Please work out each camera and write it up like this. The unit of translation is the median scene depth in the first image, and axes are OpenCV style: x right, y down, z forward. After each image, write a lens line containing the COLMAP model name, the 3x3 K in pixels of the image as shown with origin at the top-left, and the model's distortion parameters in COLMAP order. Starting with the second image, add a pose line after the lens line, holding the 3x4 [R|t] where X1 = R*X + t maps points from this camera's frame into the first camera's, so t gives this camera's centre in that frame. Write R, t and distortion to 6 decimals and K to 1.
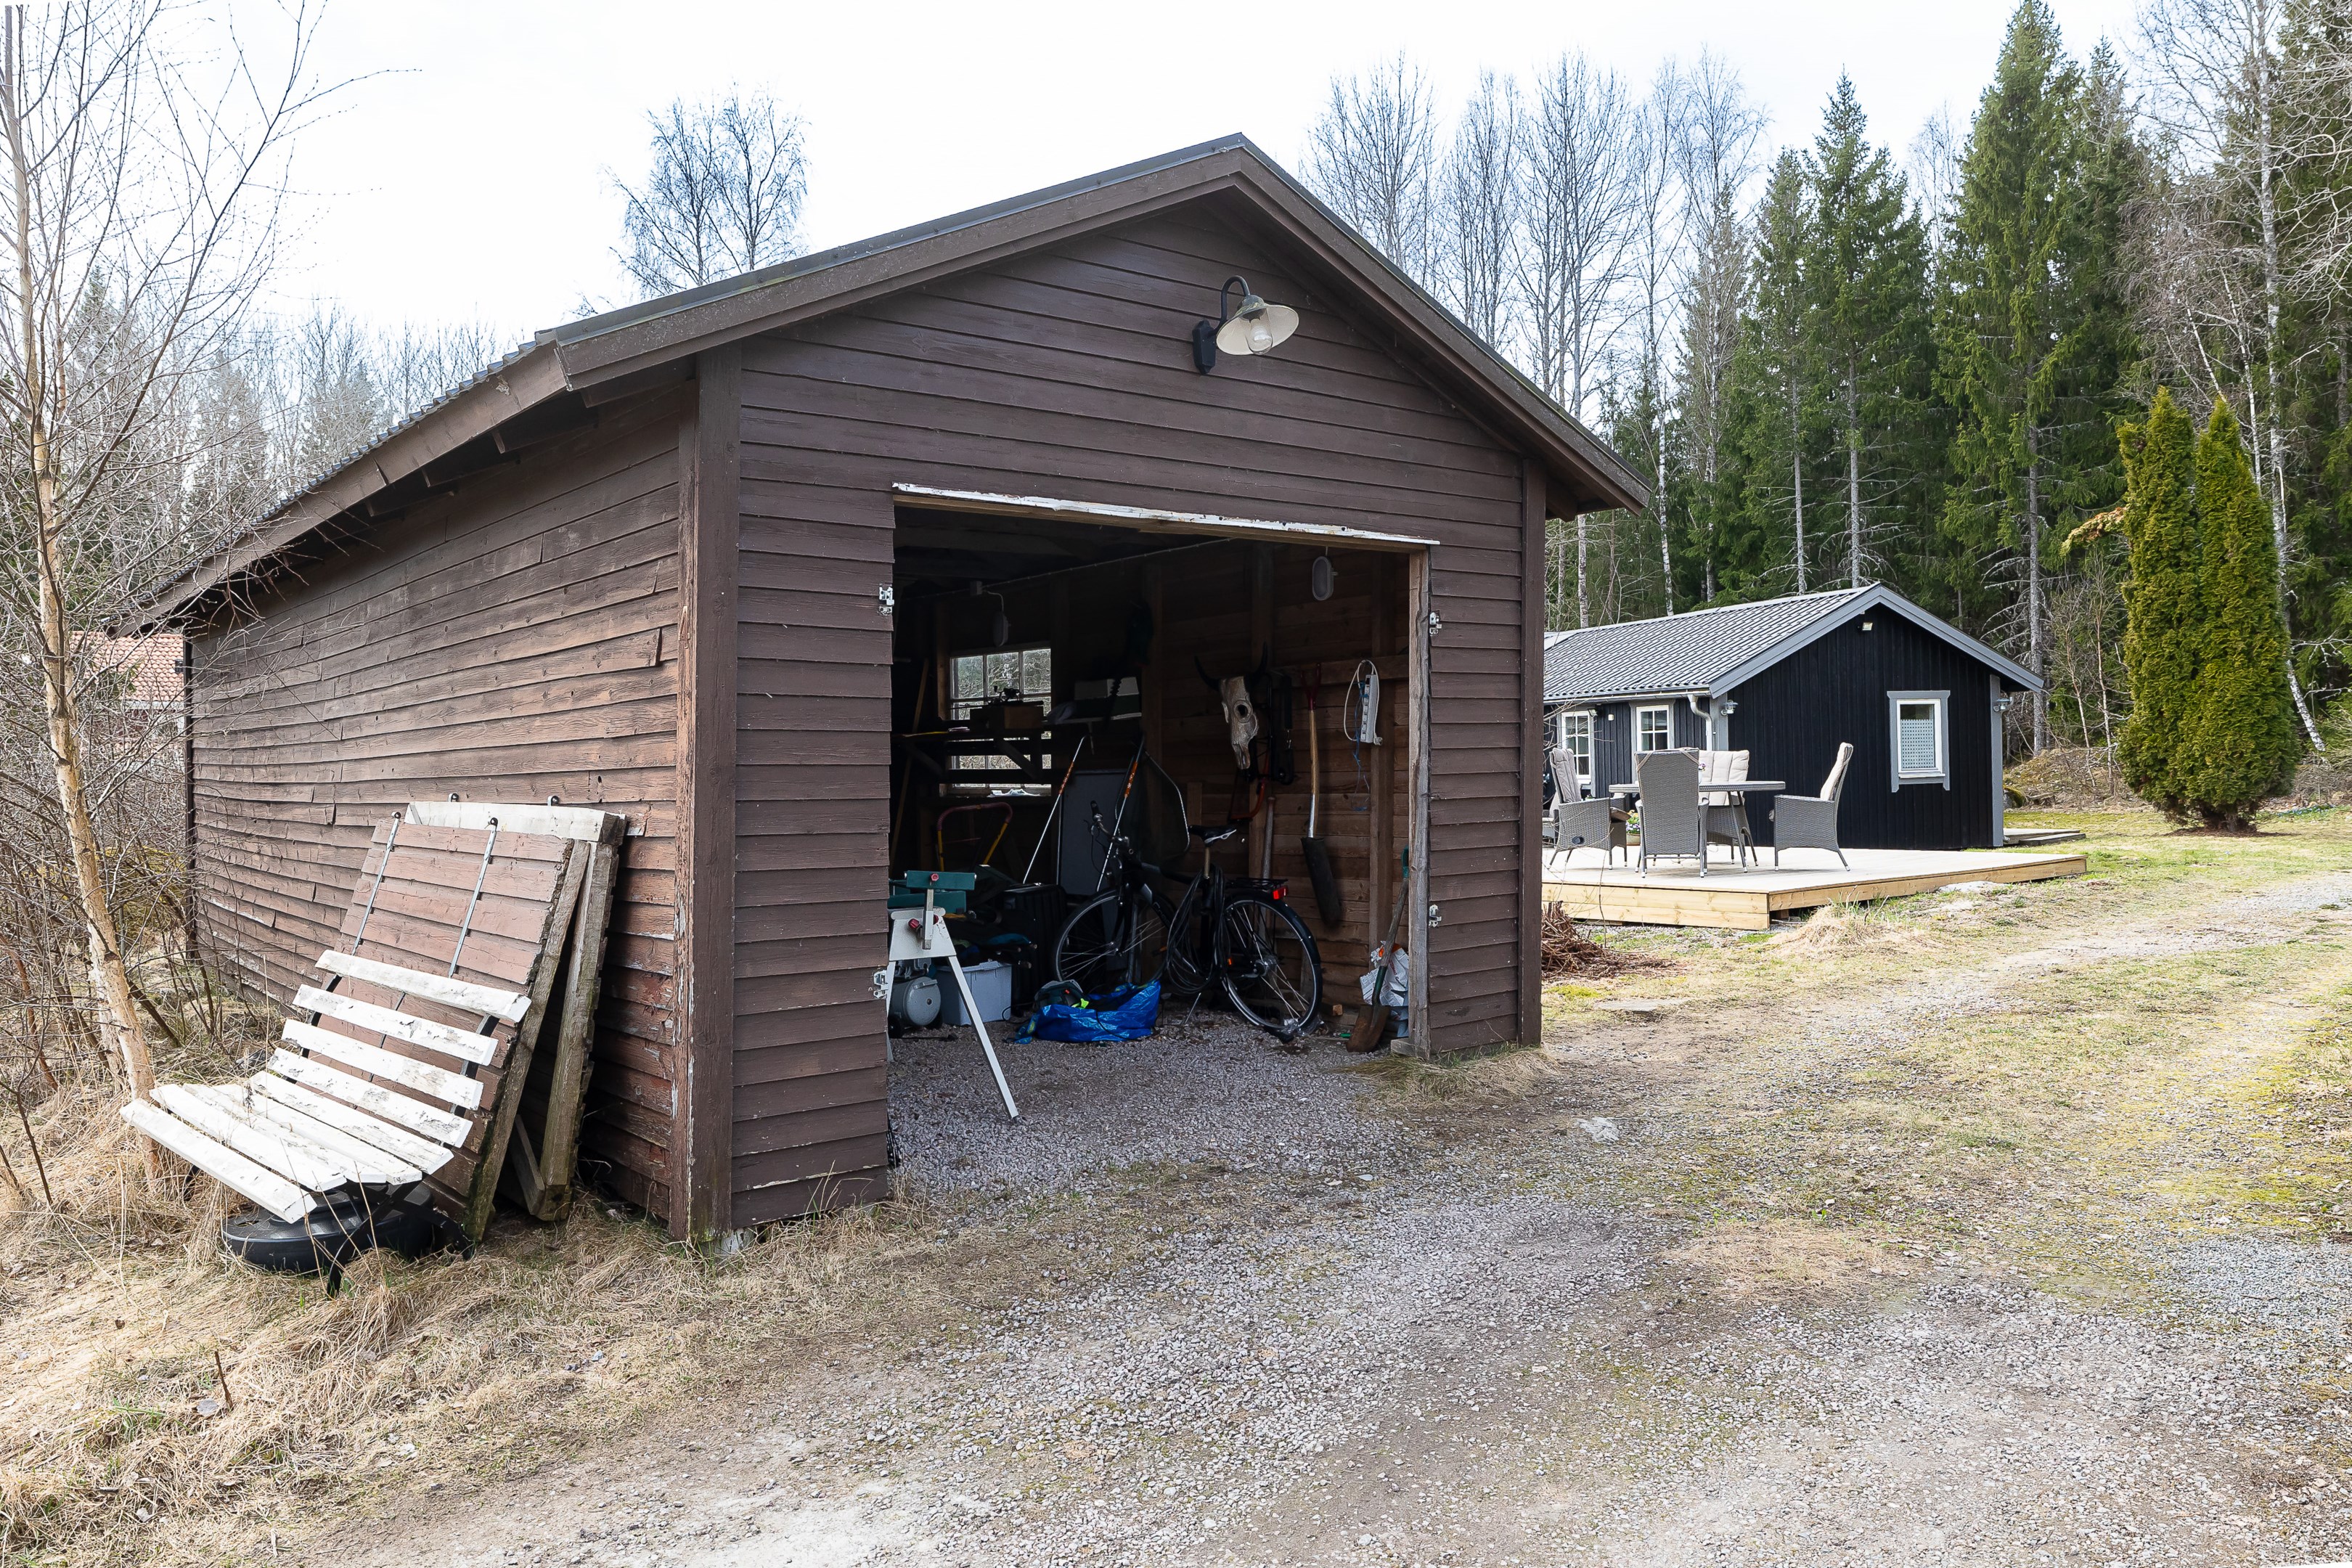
lens RADIAL K [[1741.5, 0, 1184.3], [0, 1741.5, 782.1], [0, 0, 1]] dist [0.014758, 0.004397]
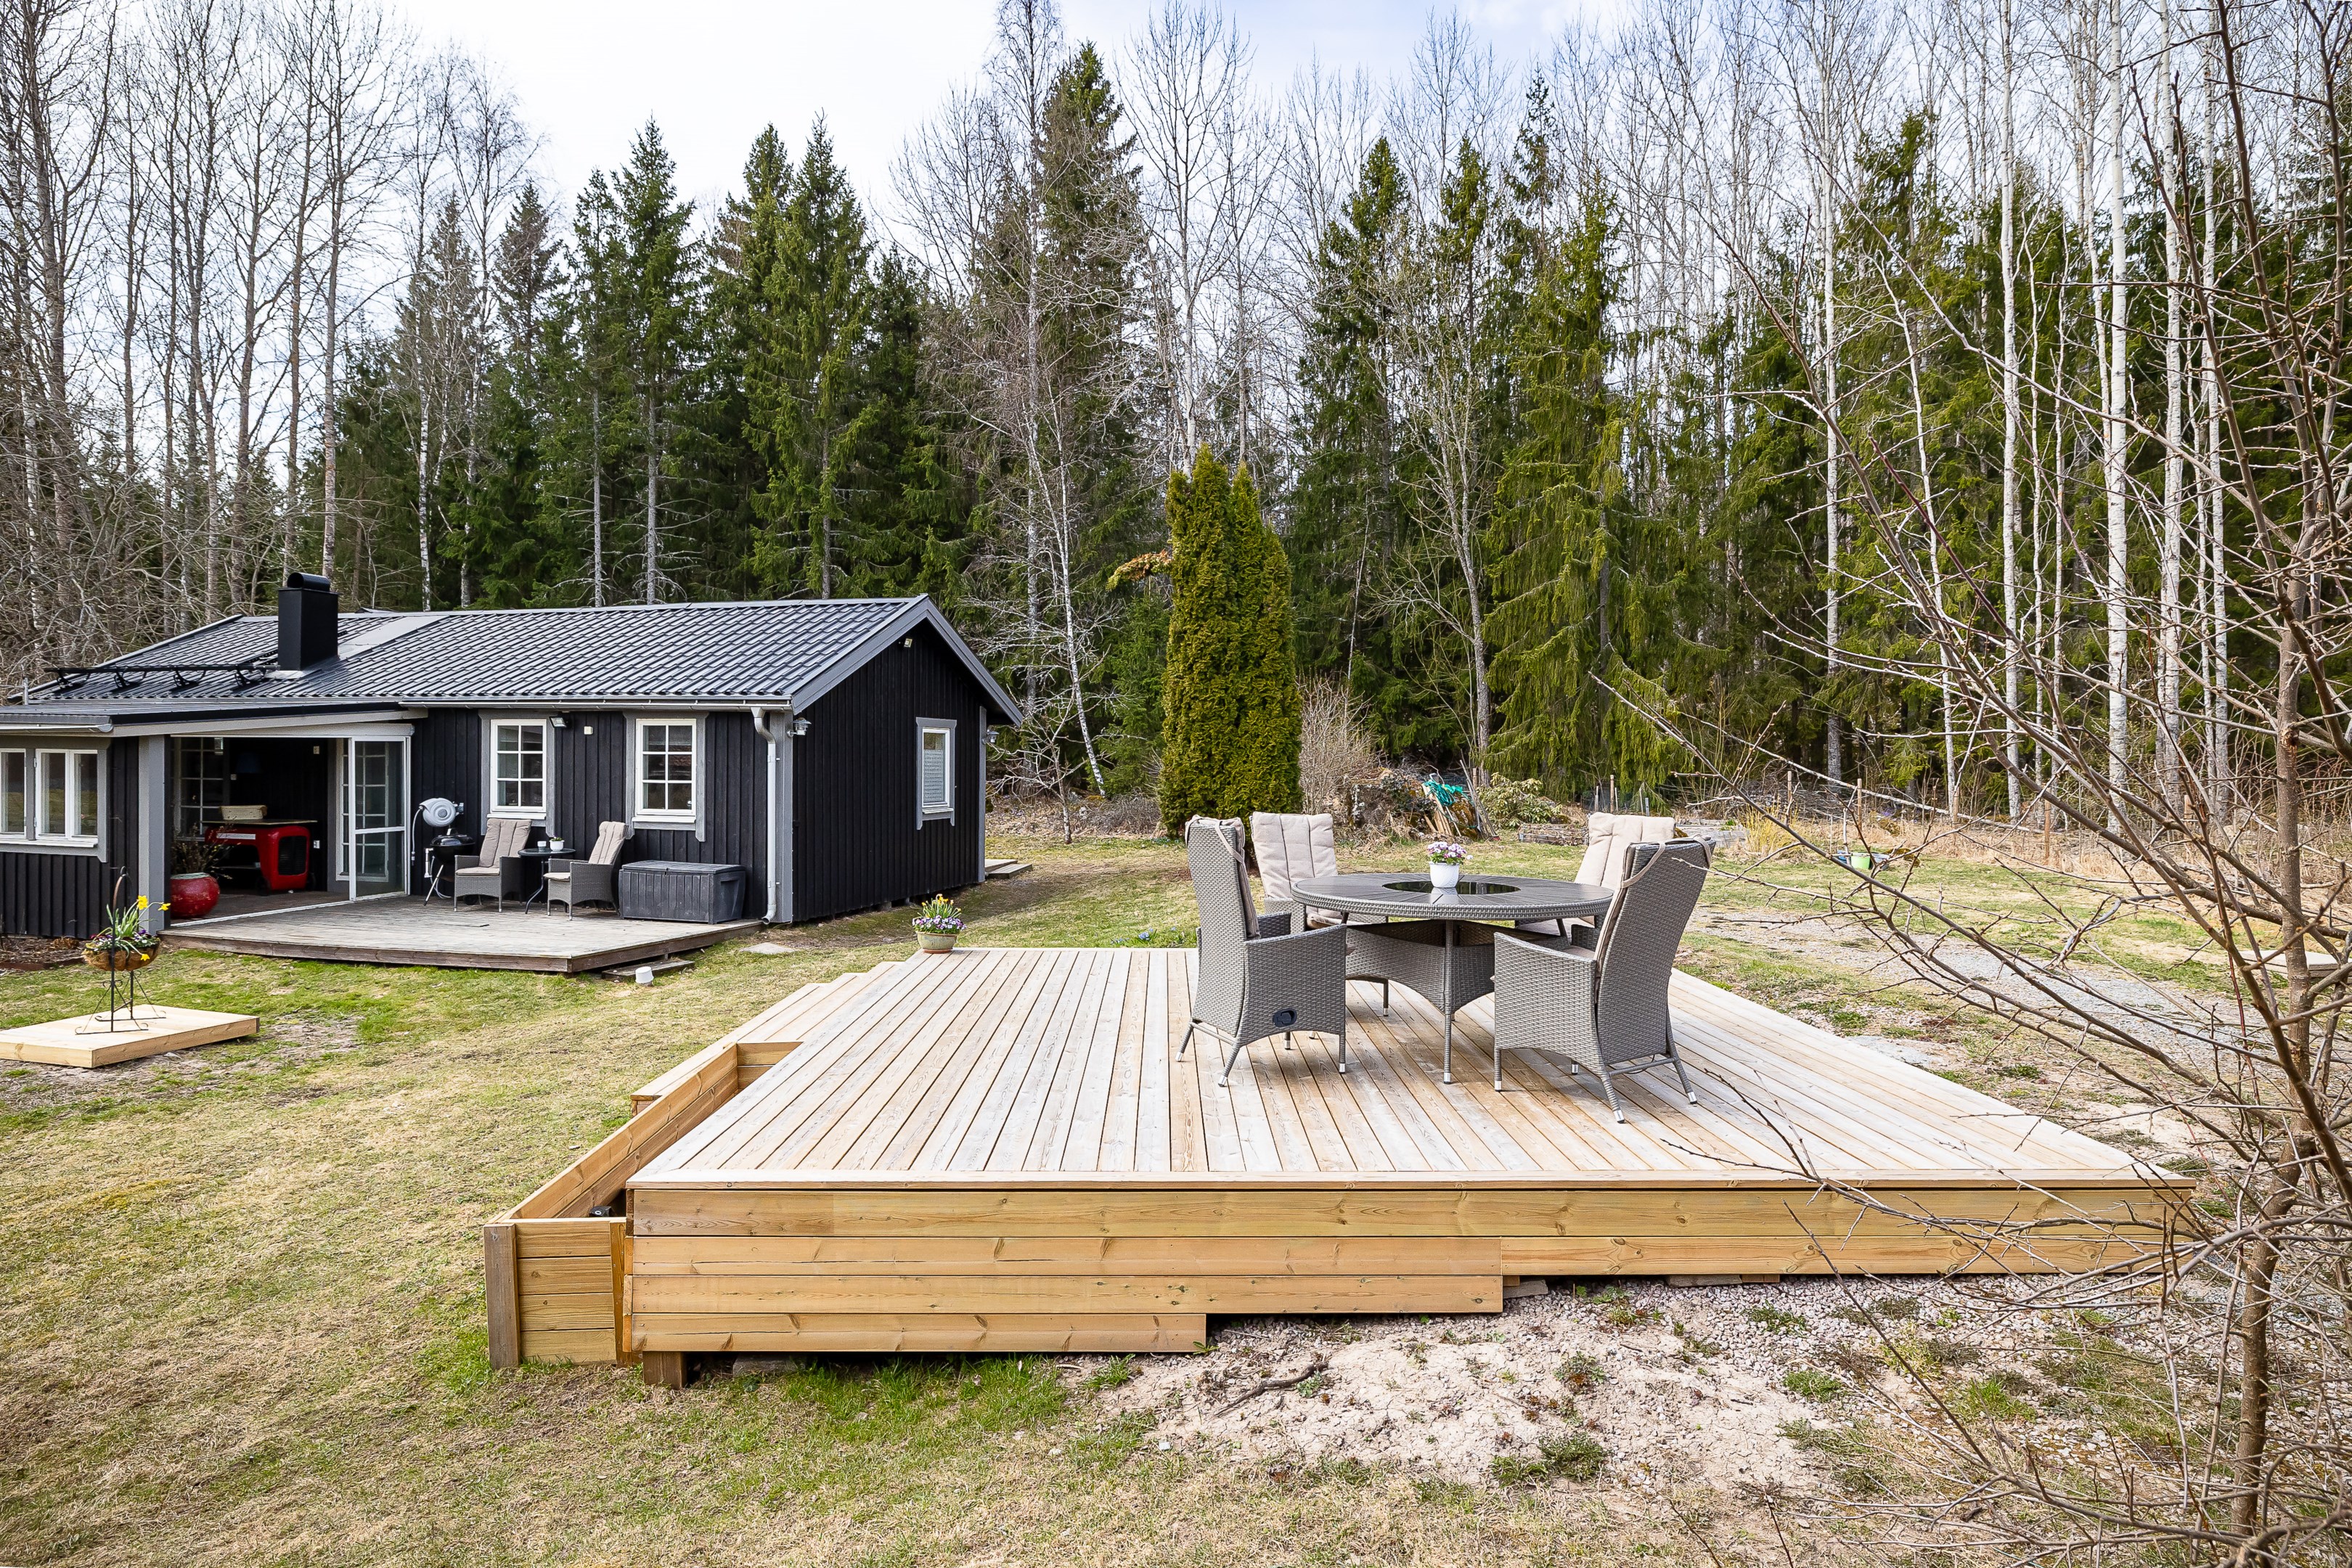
lens RADIAL K [[1301.9, 0, 1189.2], [0, 1301.9, 758.5], [0, 0, 1]] dist [-0.004131, 0.011322]
pose [[0.607149, 0.032583, 0.793920, -0.040231], [-0.017595, 0.999465, -0.027563, -0.013805], [-0.794393, 0.002766, 0.607398, 0.443344]]
